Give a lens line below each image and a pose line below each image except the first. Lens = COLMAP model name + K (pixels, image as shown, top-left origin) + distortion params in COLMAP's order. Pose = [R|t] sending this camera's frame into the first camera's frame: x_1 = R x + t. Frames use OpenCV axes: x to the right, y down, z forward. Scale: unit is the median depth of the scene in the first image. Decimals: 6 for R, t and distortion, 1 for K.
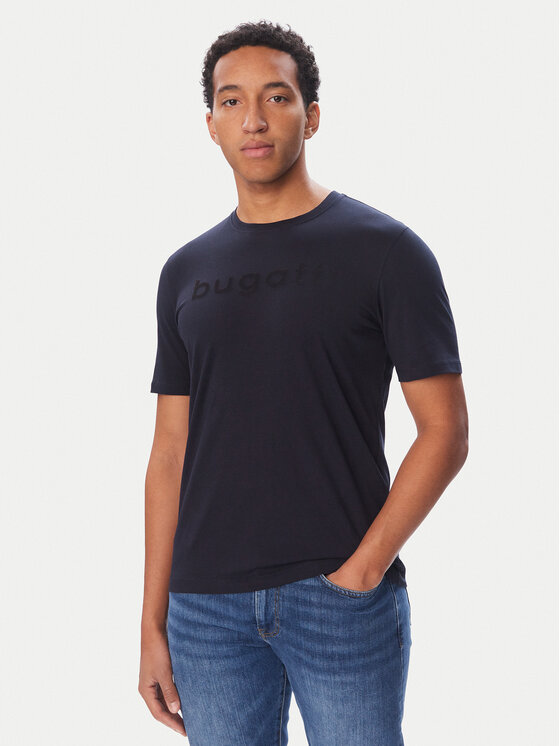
lens RADIAL K [[846.7, 0, 280.0], [0, 846.7, 373.0], [0, 0, 1]] dist [-0.110578, 0.020863]
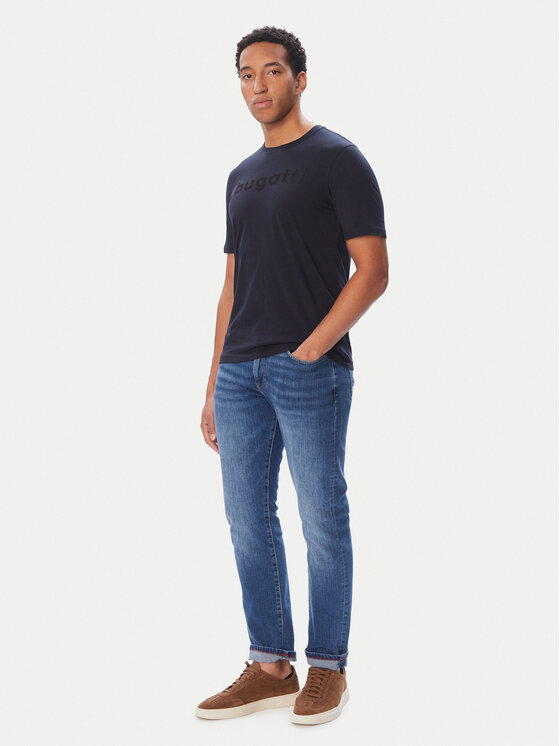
lens RADIAL K [[1034.2, 0, 280.0], [0, 1034.2, 373.0], [0, 0, 1]] dist [0.043379, -0.049655]
pose [[0.916183, 0.043215, -0.398423, 0.871740], [-0.040033, 0.999065, 0.016308, 0.249072], [0.398755, 0.001008, 0.917057, -0.931626]]
